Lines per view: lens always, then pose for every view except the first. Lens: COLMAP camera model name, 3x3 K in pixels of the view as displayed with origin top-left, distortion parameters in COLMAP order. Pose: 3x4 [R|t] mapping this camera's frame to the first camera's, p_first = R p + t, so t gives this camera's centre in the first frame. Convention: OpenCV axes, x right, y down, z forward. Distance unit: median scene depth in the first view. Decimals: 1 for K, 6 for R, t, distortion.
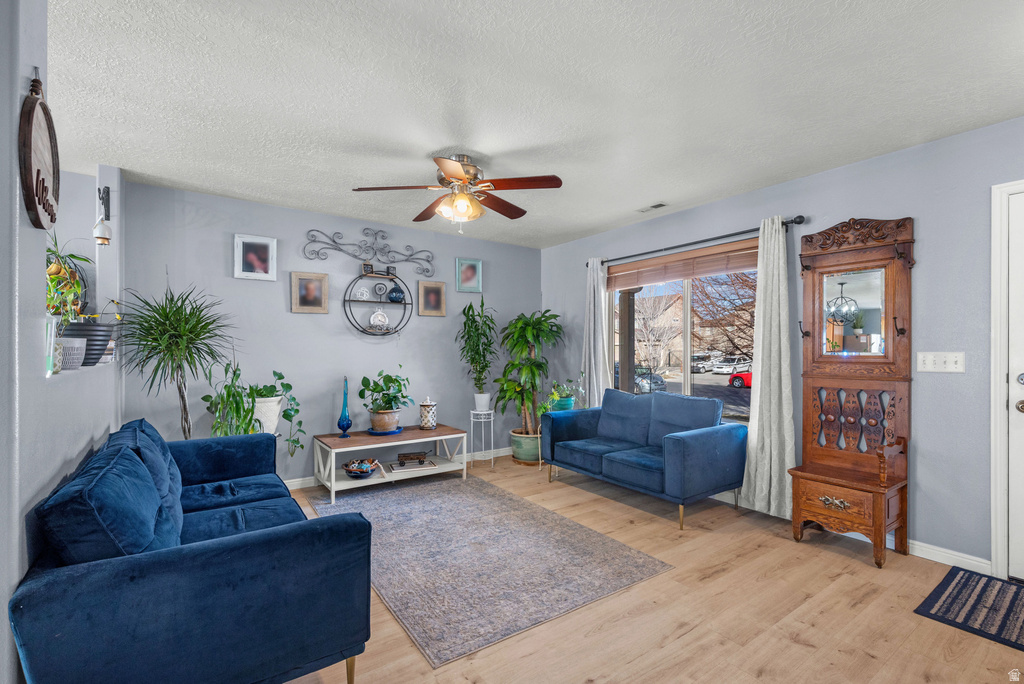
lens RADIAL K [[466.4, 0, 517.3], [0, 466.4, 346.5], [0, 0, 1]] dist [0.001798, 0.000267]
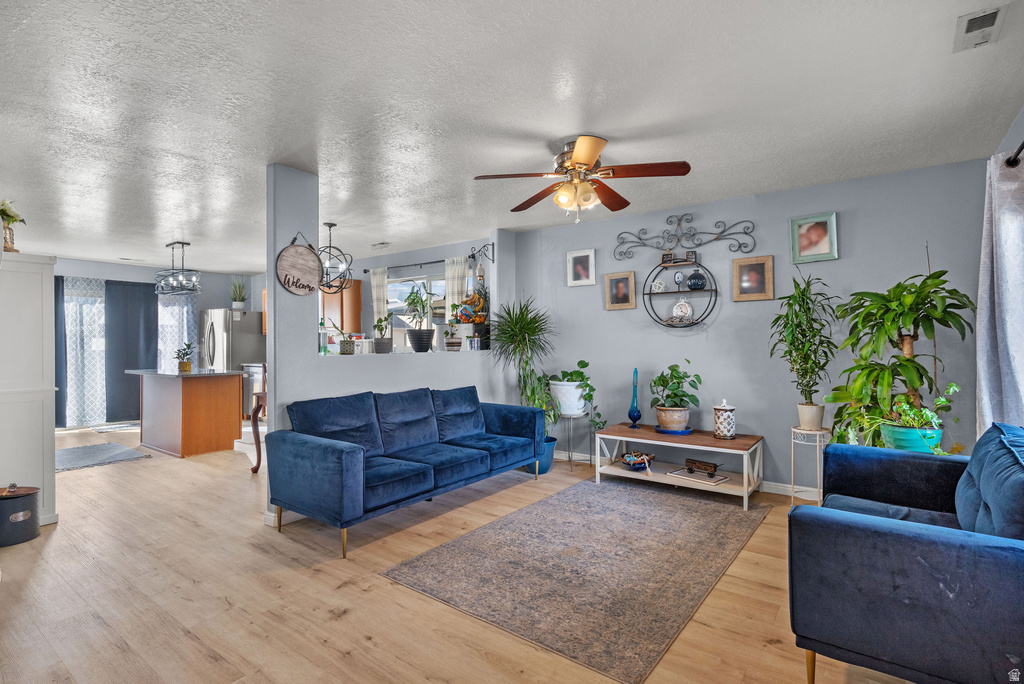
lens RADIAL K [[499.8, 0, 512.3], [0, 499.8, 335.8], [0, 0, 1]] dist [0.000615, -0.000186]
pose [[0.302754, -0.014147, -0.952964, 0.602559], [0.008804, 0.999889, -0.012047, 0.002184], [0.953028, -0.004743, 0.302845, 0.410323]]
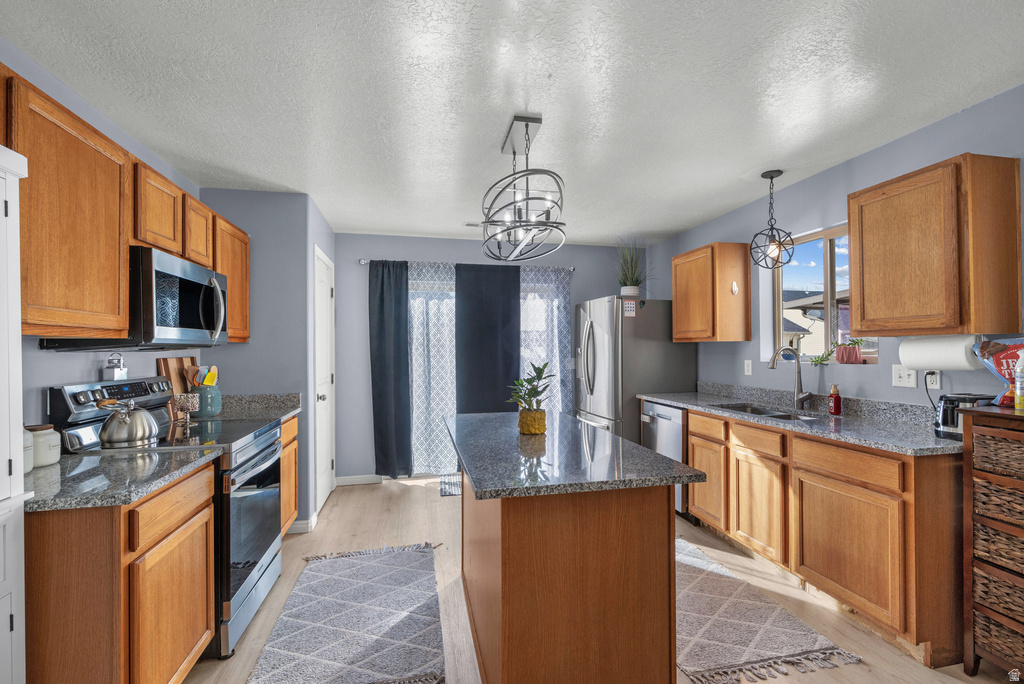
lens RADIAL K [[450.8, 0, 517.5], [0, 450.8, 346.0], [0, 0, 1]] dist [0.000279, -0.000034]
pose [[-0.390595, -0.003288, -0.920557, -0.598284], [0.008434, 0.999939, -0.007150, -0.022125], [0.920524, -0.010557, -0.390543, 0.130903]]
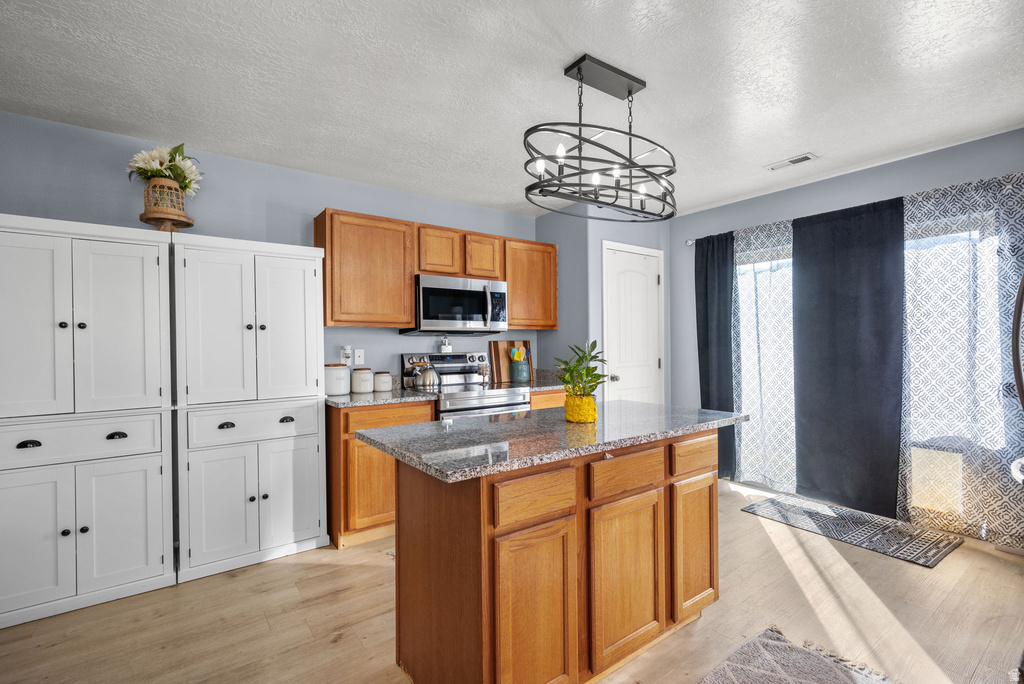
lens RADIAL K [[466.4, 0, 517.3], [0, 466.4, 346.5], [0, 0, 1]] dist [0.001798, 0.000267]
pose [[-0.999847, 0.008937, -0.015056, -1.031210], [0.008952, 0.999959, -0.000938, -0.000175], [0.015047, -0.001073, -0.999886, 0.426596]]
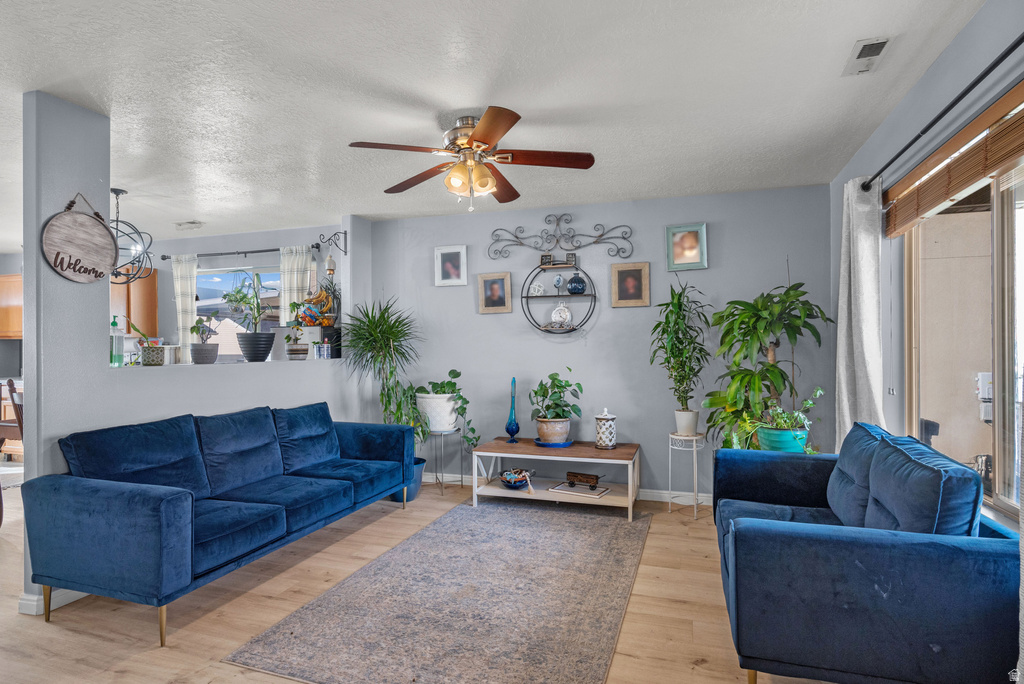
lens RADIAL K [[534.5, 0, 516.1], [0, 534.5, 344.6], [0, 0, 1]] dist [-0.001667, -0.000574]
pose [[0.589745, -0.009404, -0.807535, 0.512224], [0.008259, 0.999950, -0.005613, 0.002378], [0.807547, -0.003359, 0.589793, 0.367742]]
